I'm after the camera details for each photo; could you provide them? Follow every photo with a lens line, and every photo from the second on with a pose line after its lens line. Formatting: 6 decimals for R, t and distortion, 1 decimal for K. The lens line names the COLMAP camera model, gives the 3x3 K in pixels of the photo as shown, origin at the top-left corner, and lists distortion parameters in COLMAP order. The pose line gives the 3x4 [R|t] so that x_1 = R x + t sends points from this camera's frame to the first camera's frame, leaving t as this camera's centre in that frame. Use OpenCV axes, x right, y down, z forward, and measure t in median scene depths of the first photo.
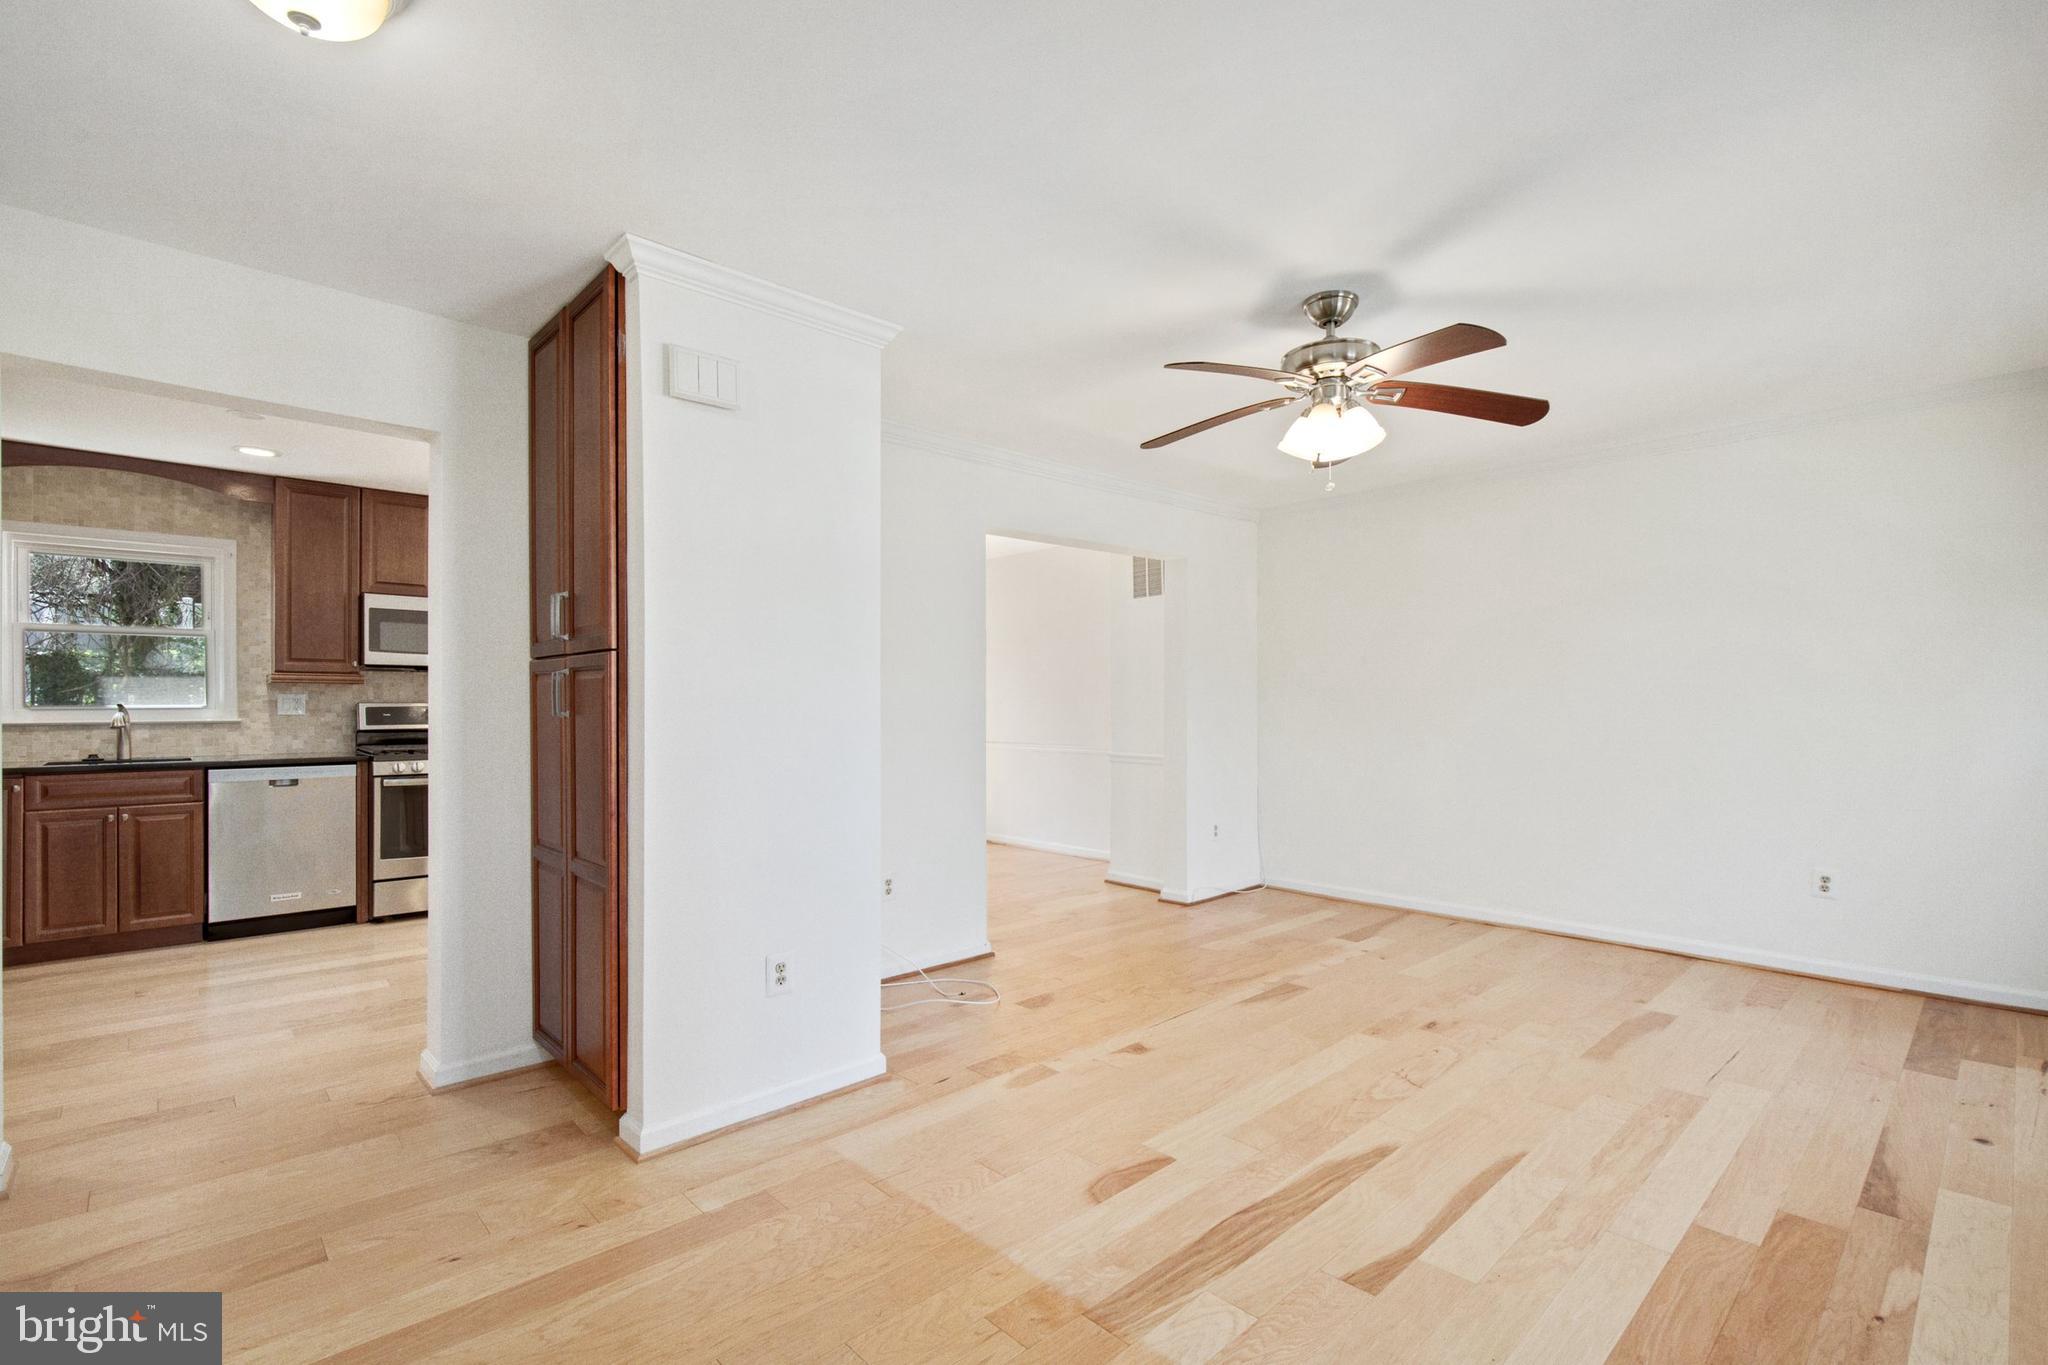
lens RADIAL K [[923.5, 0, 1060.7], [0, 923.5, 715.3], [0, 0, 1]] dist [-0.003066, -0.000476]
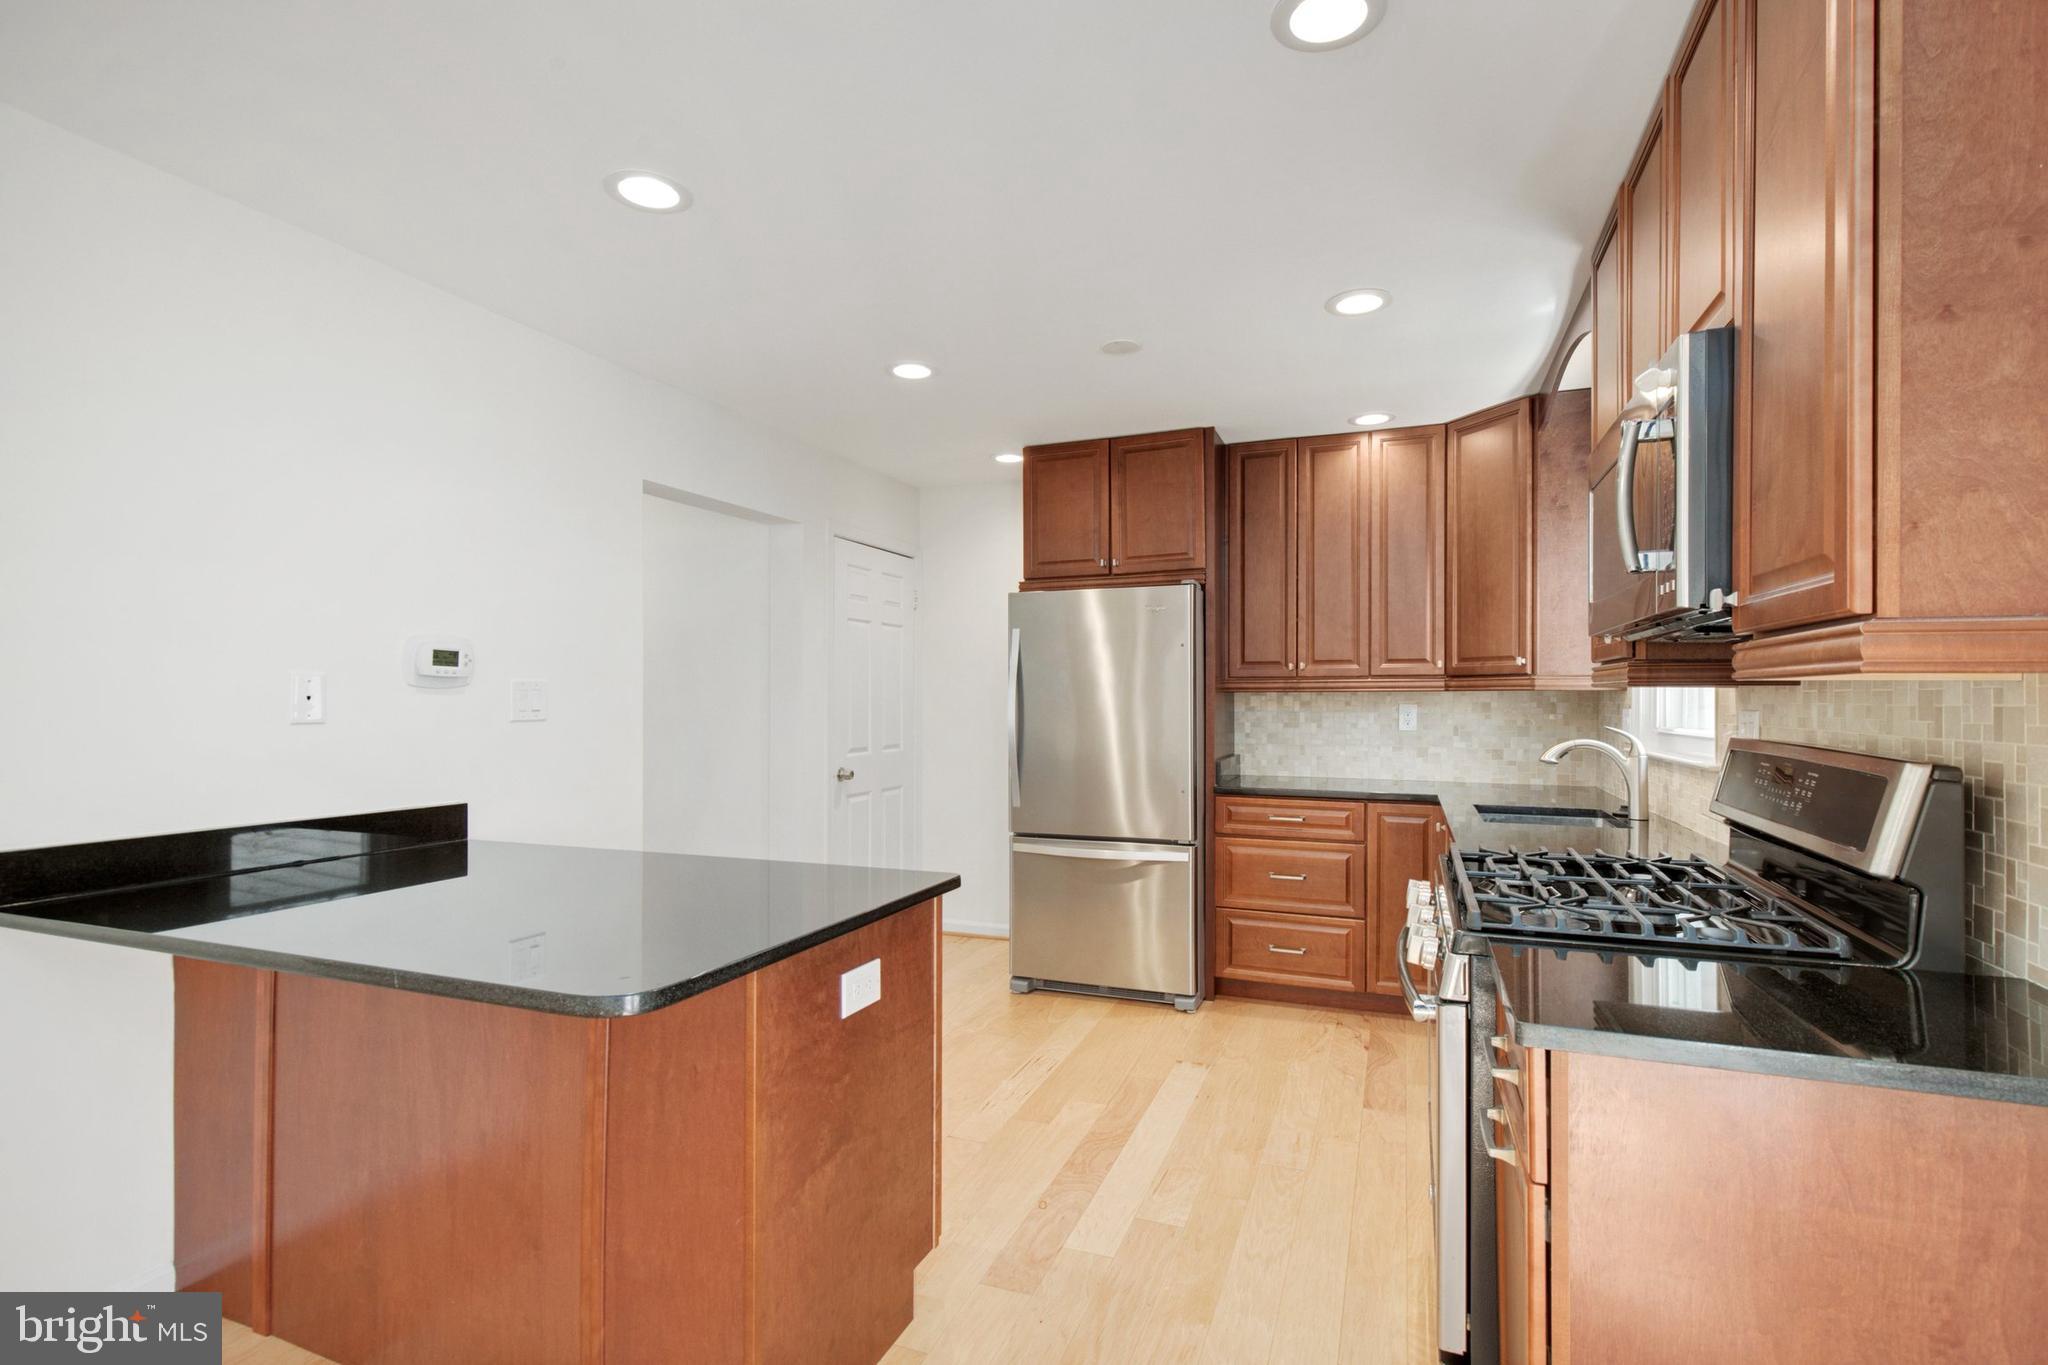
lens RADIAL K [[932.9, 0, 1051.8], [0, 932.9, 693.8], [0, 0, 1]] dist [0.001369, -0.000929]
pose [[-0.900702, -0.000111, -0.434437, -0.418778], [-0.003786, 0.999964, 0.007595, -0.036858], [0.434420, 0.008485, -0.900670, 1.398491]]
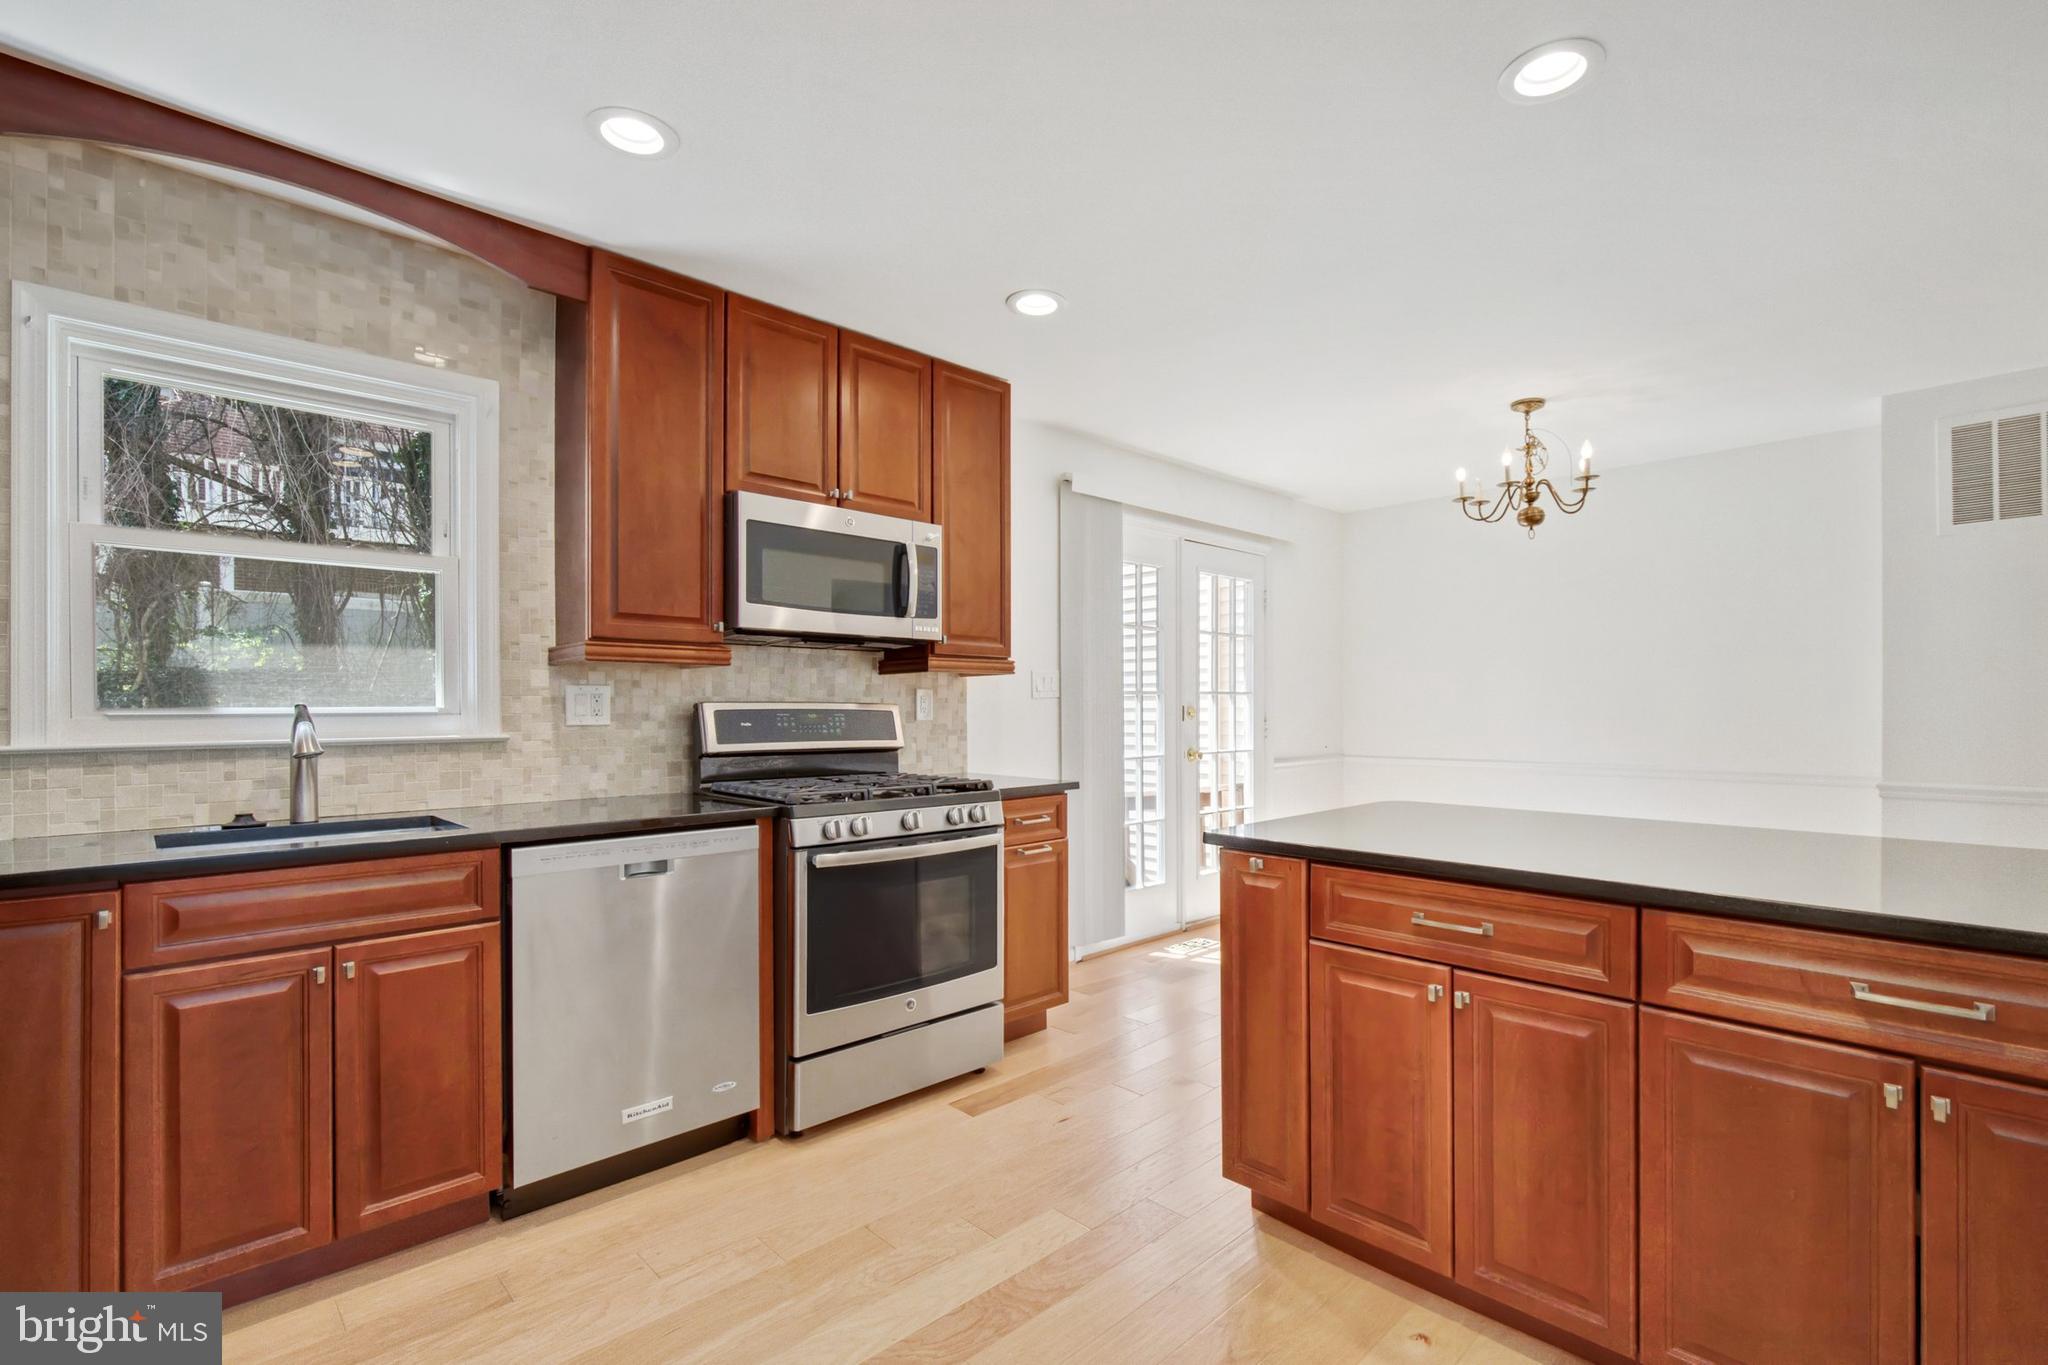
lens RADIAL K [[923.5, 0, 1060.7], [0, 923.5, 715.3], [0, 0, 1]] dist [-0.003066, -0.000476]
pose [[0.999836, -0.003342, 0.017775, -0.648267], [0.003419, 0.999985, -0.004269, -0.003246], [-0.017761, 0.004329, 0.999833, 0.529978]]
